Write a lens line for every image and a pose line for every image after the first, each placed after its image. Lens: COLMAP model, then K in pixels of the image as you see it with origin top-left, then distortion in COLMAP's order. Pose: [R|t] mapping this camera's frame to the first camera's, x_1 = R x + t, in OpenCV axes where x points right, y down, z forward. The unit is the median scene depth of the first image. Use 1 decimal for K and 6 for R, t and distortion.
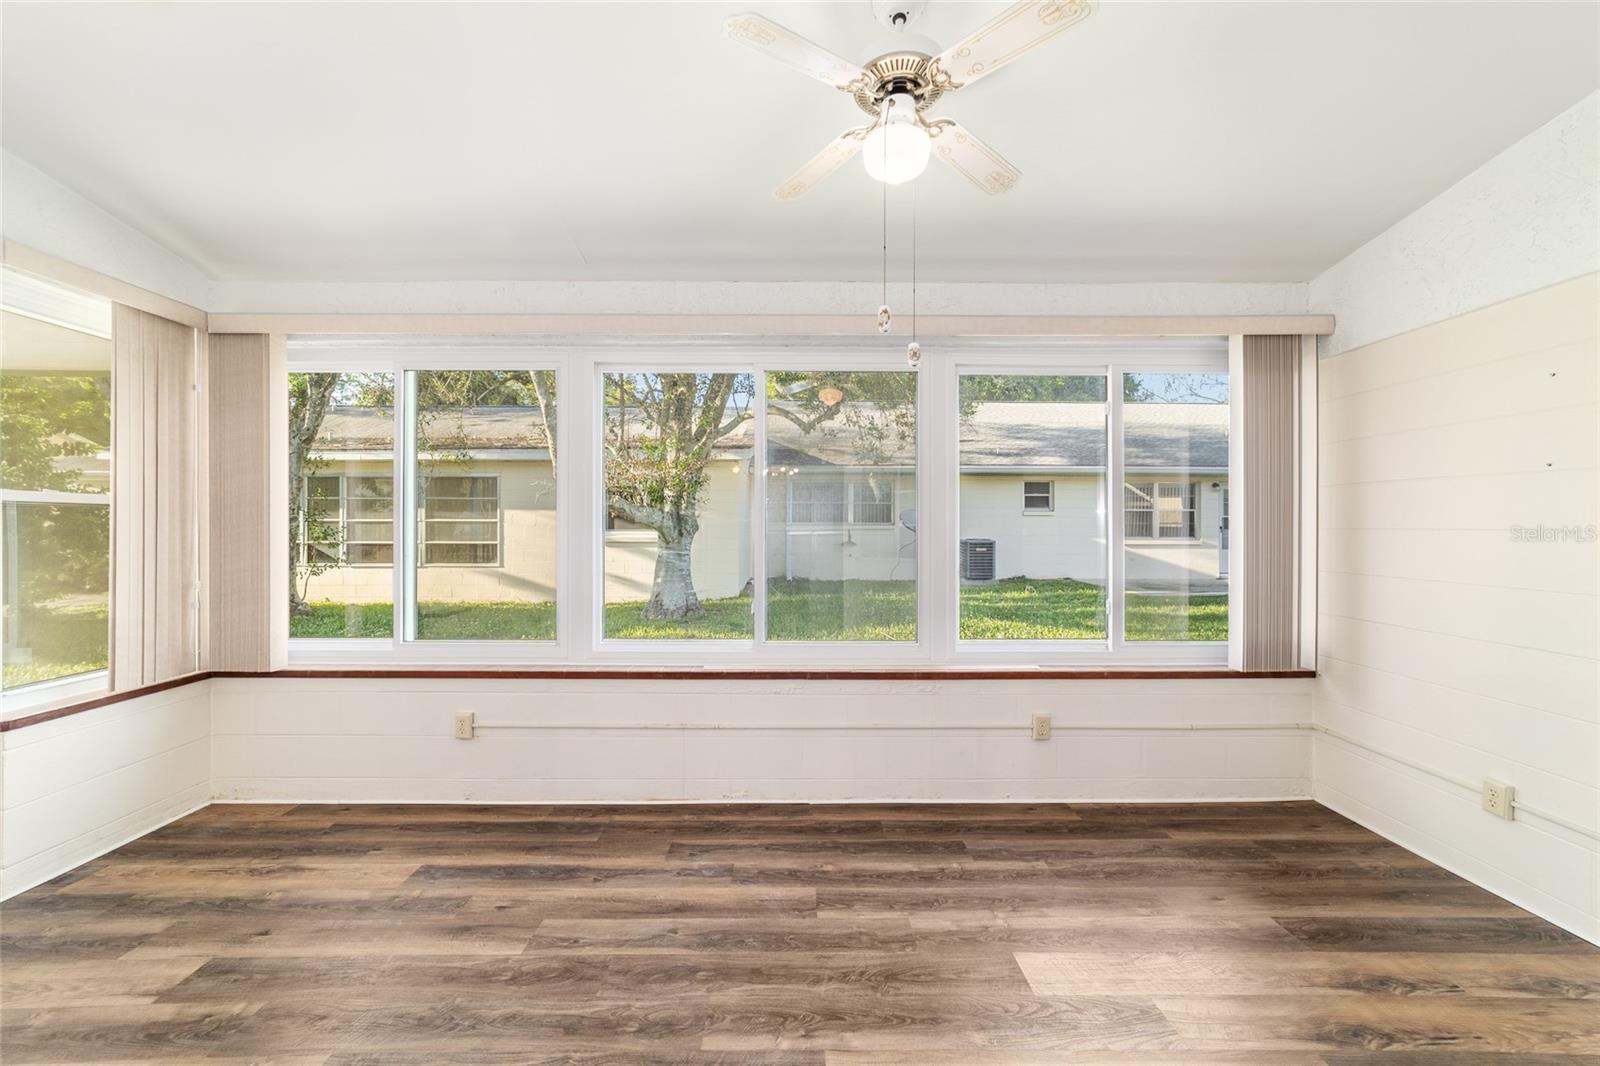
lens RADIAL K [[612.7, 0, 798.0], [0, 612.7, 525.3], [0, 0, 1]] dist [-0.017807, 0.006706]
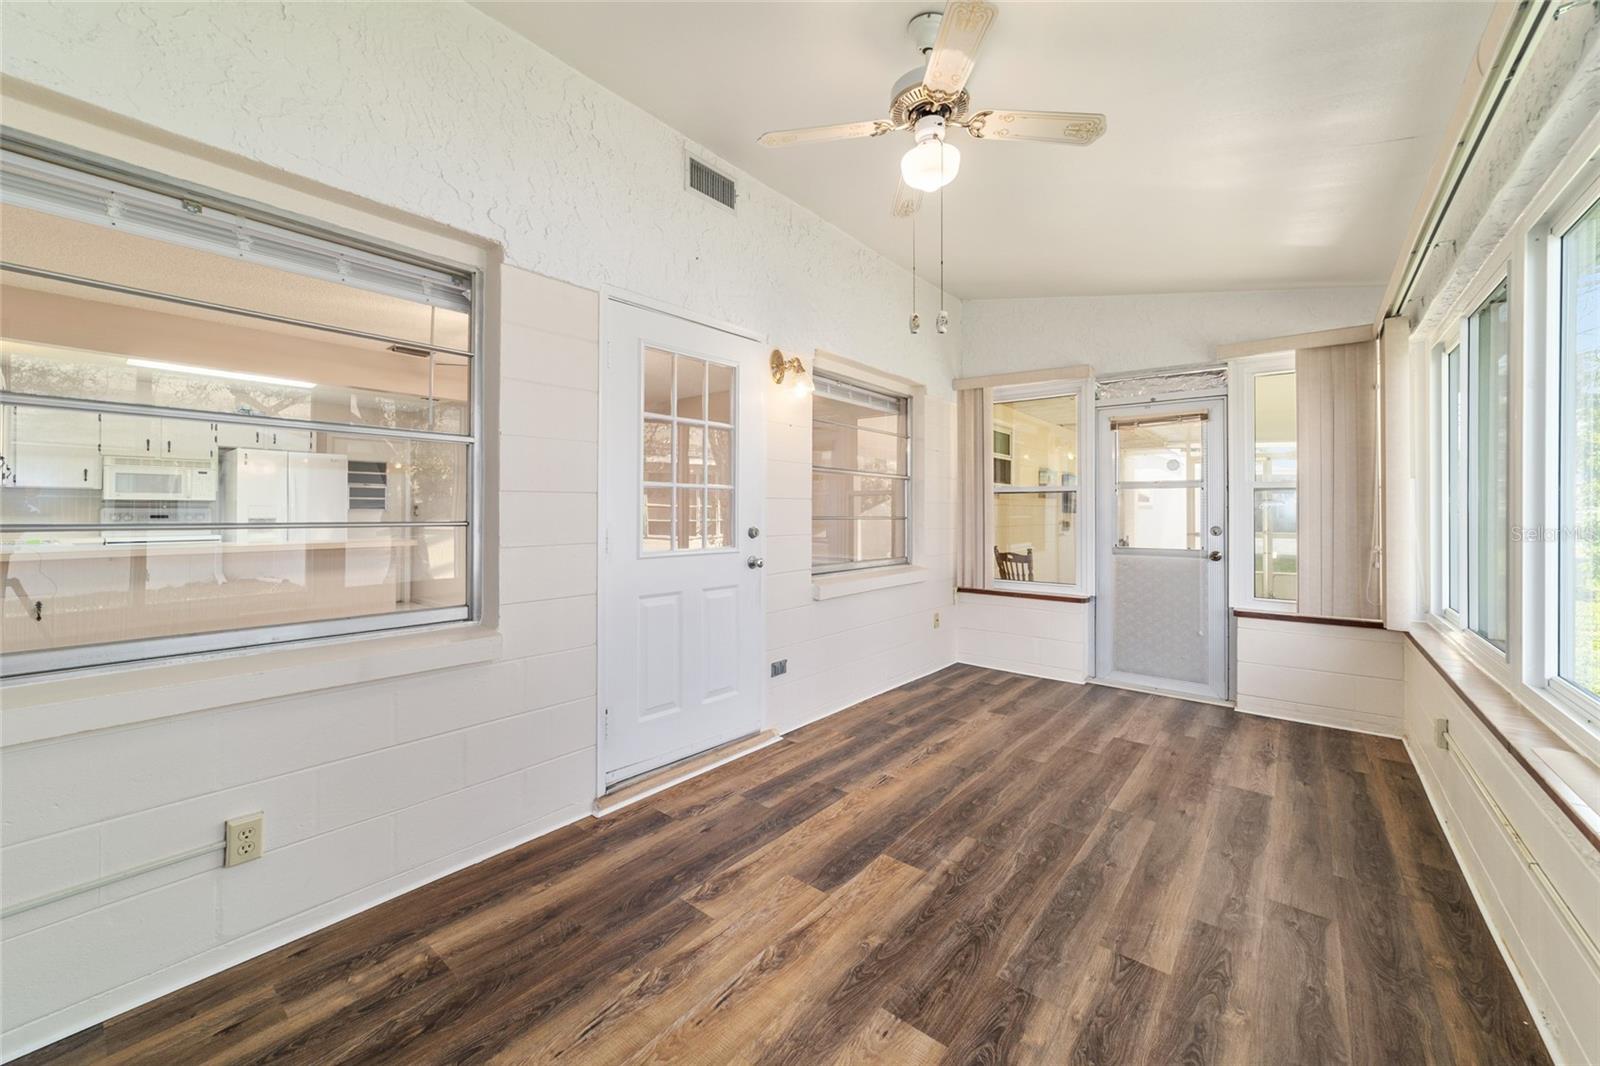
lens RADIAL K [[612.7, 0, 798.0], [0, 612.7, 525.3], [0, 0, 1]] dist [-0.017807, 0.006706]
pose [[-0.627077, 0.013939, -0.778833, 0.903019], [-0.002986, 0.999790, 0.020297, 0.043091], [0.778952, 0.015054, -0.626903, 1.143631]]
